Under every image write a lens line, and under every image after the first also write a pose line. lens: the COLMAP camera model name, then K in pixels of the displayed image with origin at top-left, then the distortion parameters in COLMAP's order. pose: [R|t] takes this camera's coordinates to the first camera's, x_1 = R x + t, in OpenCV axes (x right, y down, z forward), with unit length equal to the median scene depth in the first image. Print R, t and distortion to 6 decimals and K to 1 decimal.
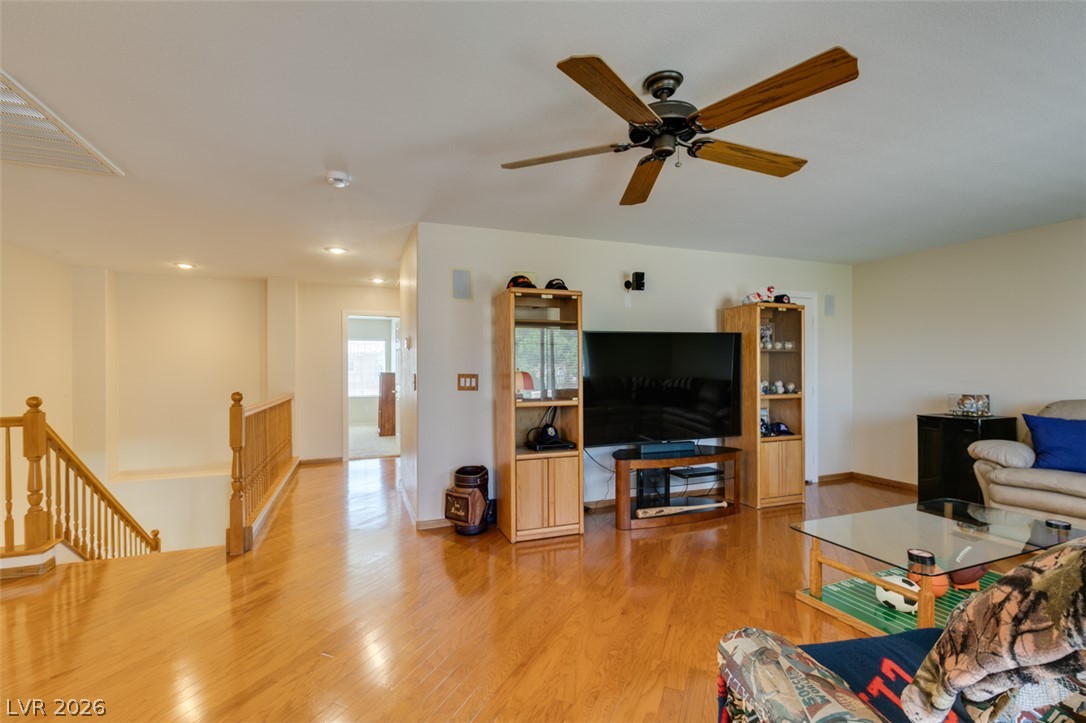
lens RADIAL K [[485.7, 0, 541.0], [0, 485.7, 370.0], [0, 0, 1]] dist [0.000469, -0.001071]
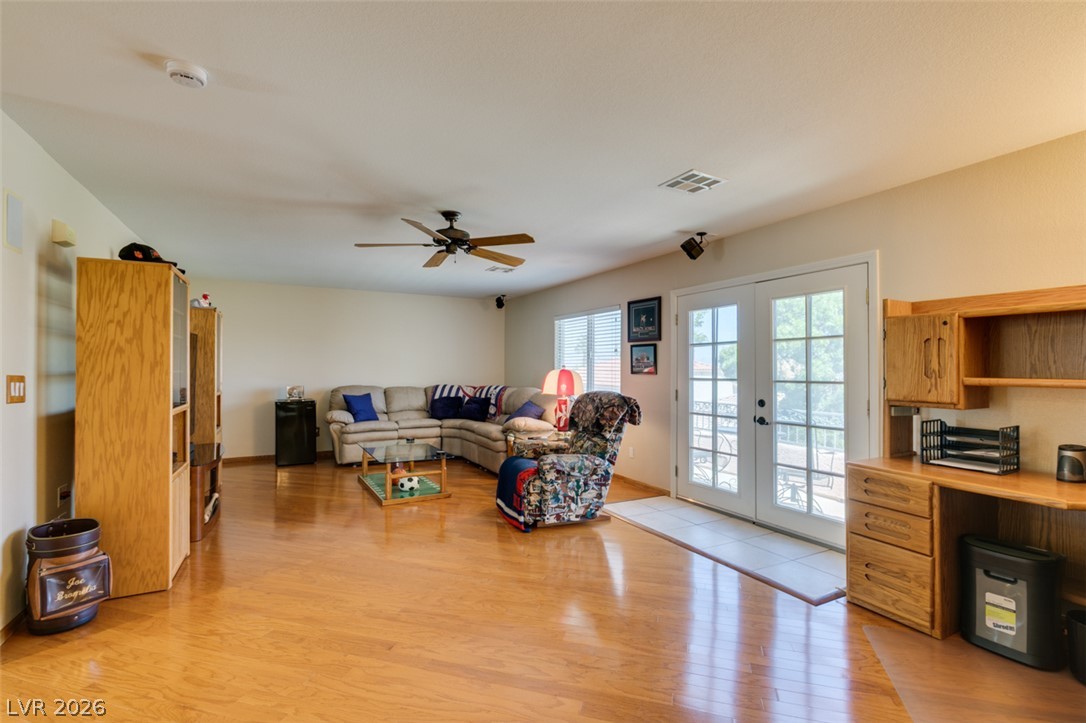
lens RADIAL K [[491.2, 0, 537.2], [0, 491.2, 364.6], [0, 0, 1]] dist [0.000124, -0.000356]
pose [[-0.115841, 0.012685, 0.993187, -0.832720], [0.000761, 0.999919, -0.012683, 0.002753], [-0.993267, -0.000714, -0.115841, 0.450054]]
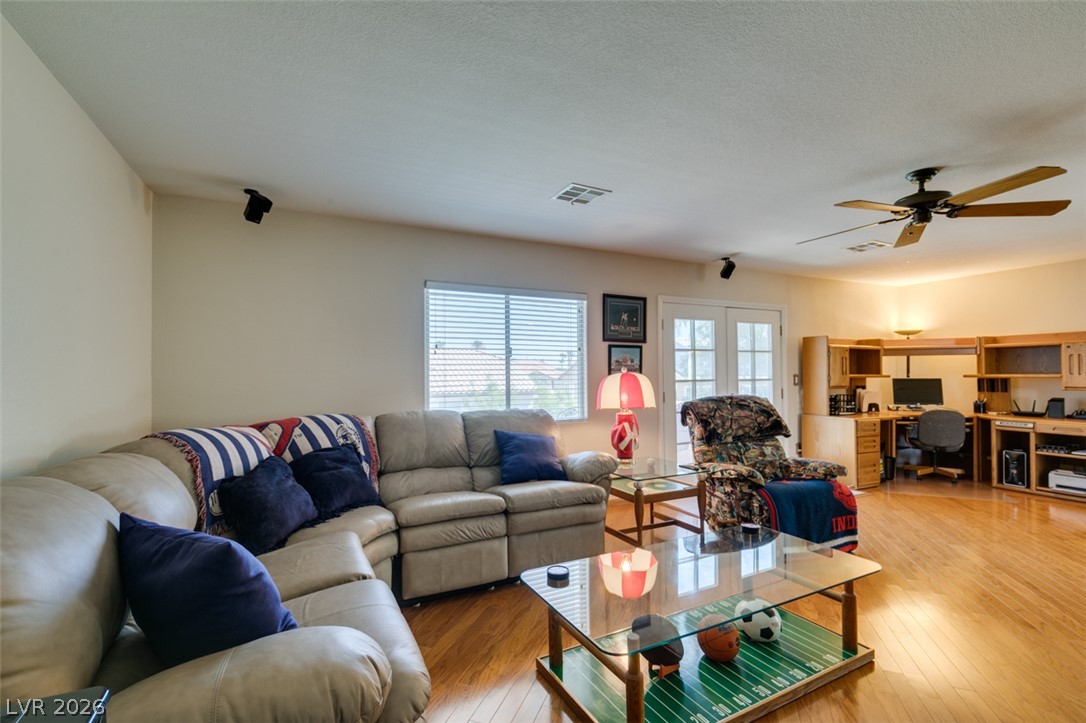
lens RADIAL K [[487.7, 0, 539.8], [0, 487.7, 368.2], [0, 0, 1]] dist [0.000123, -0.000910]
pose [[-0.996089, 0.009605, -0.087836, 0.768712], [0.010116, 0.999934, -0.005370, -0.007705], [0.087779, -0.006238, -0.996120, 1.185738]]
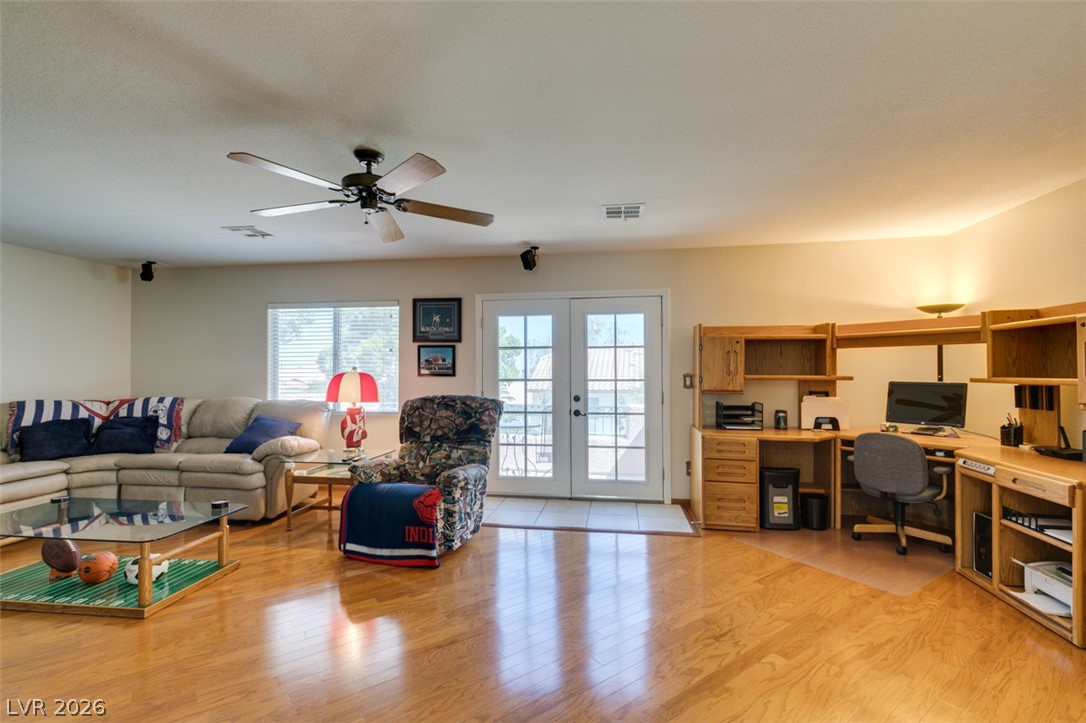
lens RADIAL K [[485.1, 0, 539.8], [0, 485.1, 368.9], [0, 0, 1]] dist [0.006402, -0.000810]
pose [[-0.862685, 0.007734, 0.505682, -0.415436], [0.007836, 0.999967, -0.001925, -0.002843], [-0.505681, 0.002301, -0.862718, 0.963259]]
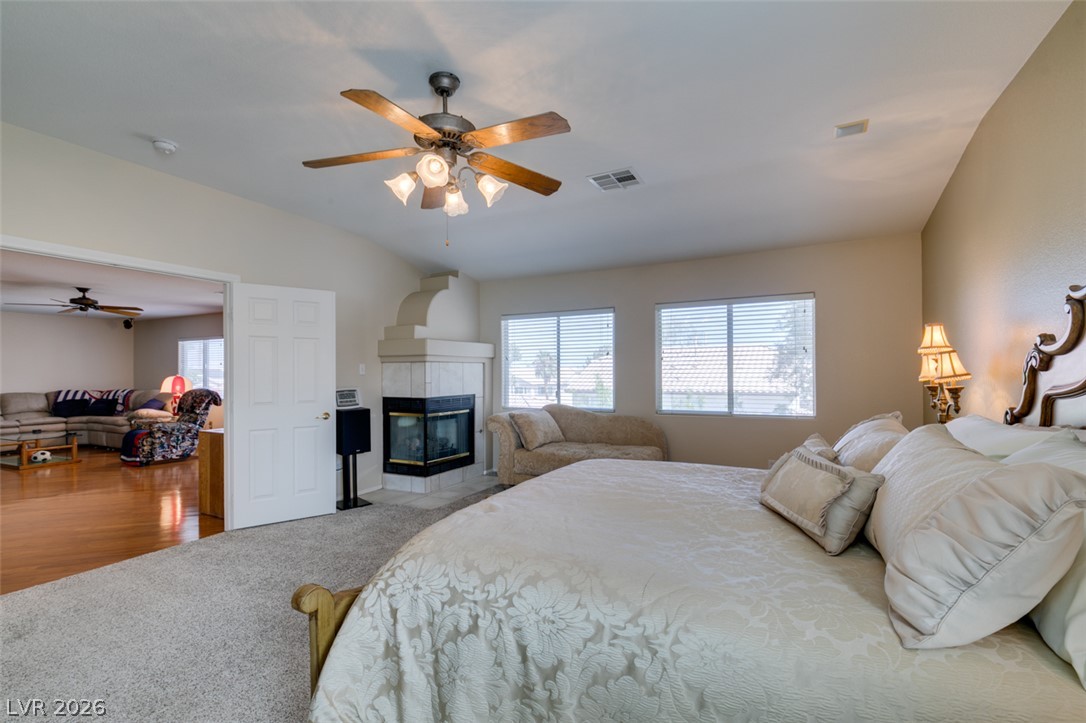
lens RADIAL K [[485.1, 0, 539.8], [0, 485.1, 368.9], [0, 0, 1]] dist [0.006402, -0.000810]
pose [[-0.662784, 0.014303, 0.748674, -2.127016], [0.012087, 0.999892, -0.008402, 0.002577], [-0.748713, 0.003480, -0.662885, 0.444947]]
